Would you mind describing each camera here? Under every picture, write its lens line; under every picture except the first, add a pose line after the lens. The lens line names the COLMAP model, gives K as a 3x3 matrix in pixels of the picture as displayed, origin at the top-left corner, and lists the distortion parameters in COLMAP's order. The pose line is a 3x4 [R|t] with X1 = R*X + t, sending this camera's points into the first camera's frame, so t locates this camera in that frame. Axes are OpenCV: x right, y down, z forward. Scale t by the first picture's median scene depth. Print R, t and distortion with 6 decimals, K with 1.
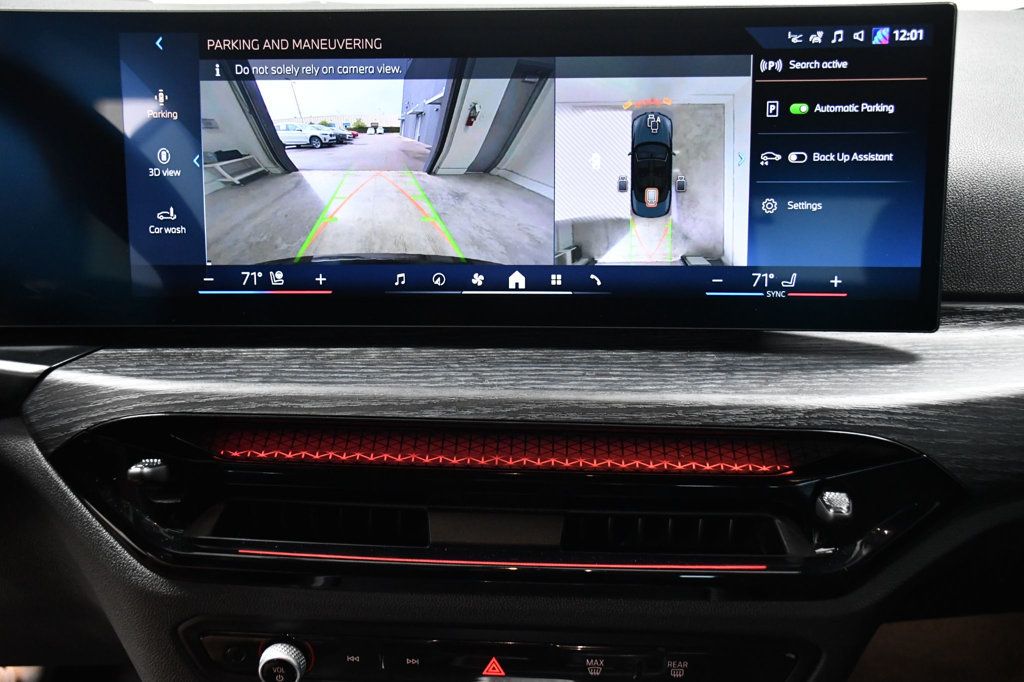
lens RADIAL K [[1147.2, 0, 512.0], [0, 1147.2, 341.0], [0, 0, 1]] dist [0.000477, 0.257221]
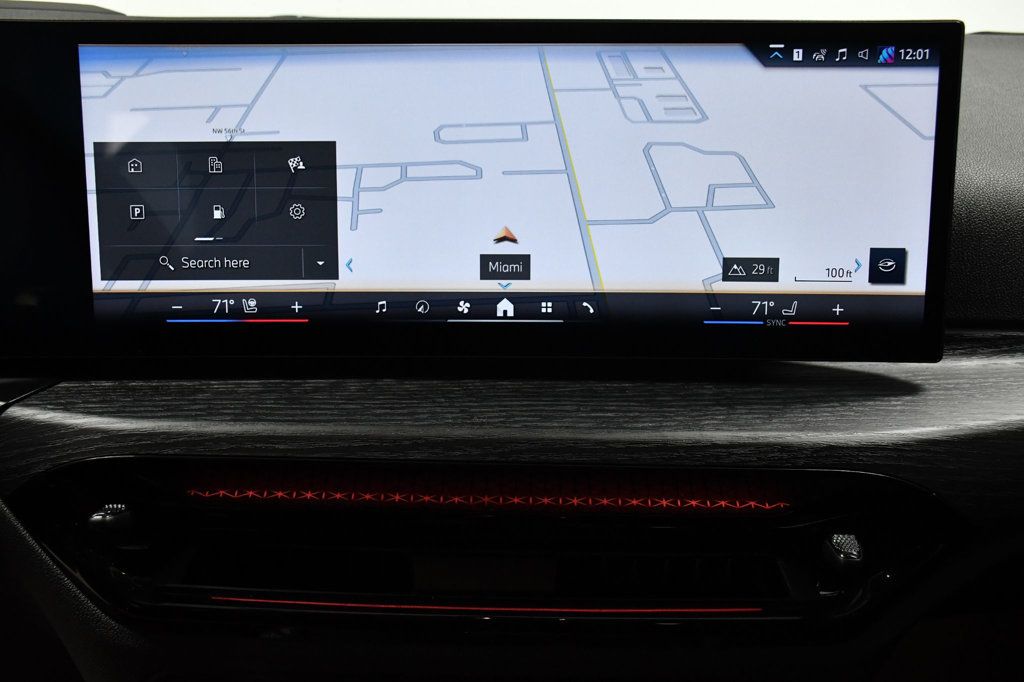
lens RADIAL K [[1020.9, 0, 512.0], [0, 1020.9, 341.0], [0, 0, 1]] dist [-0.056281, 0.200917]
pose [[0.999139, -0.003651, 0.041325, -0.025897], [0.003009, 0.999874, 0.015564, -0.040297], [-0.041377, -0.015427, 0.999025, 0.164566]]
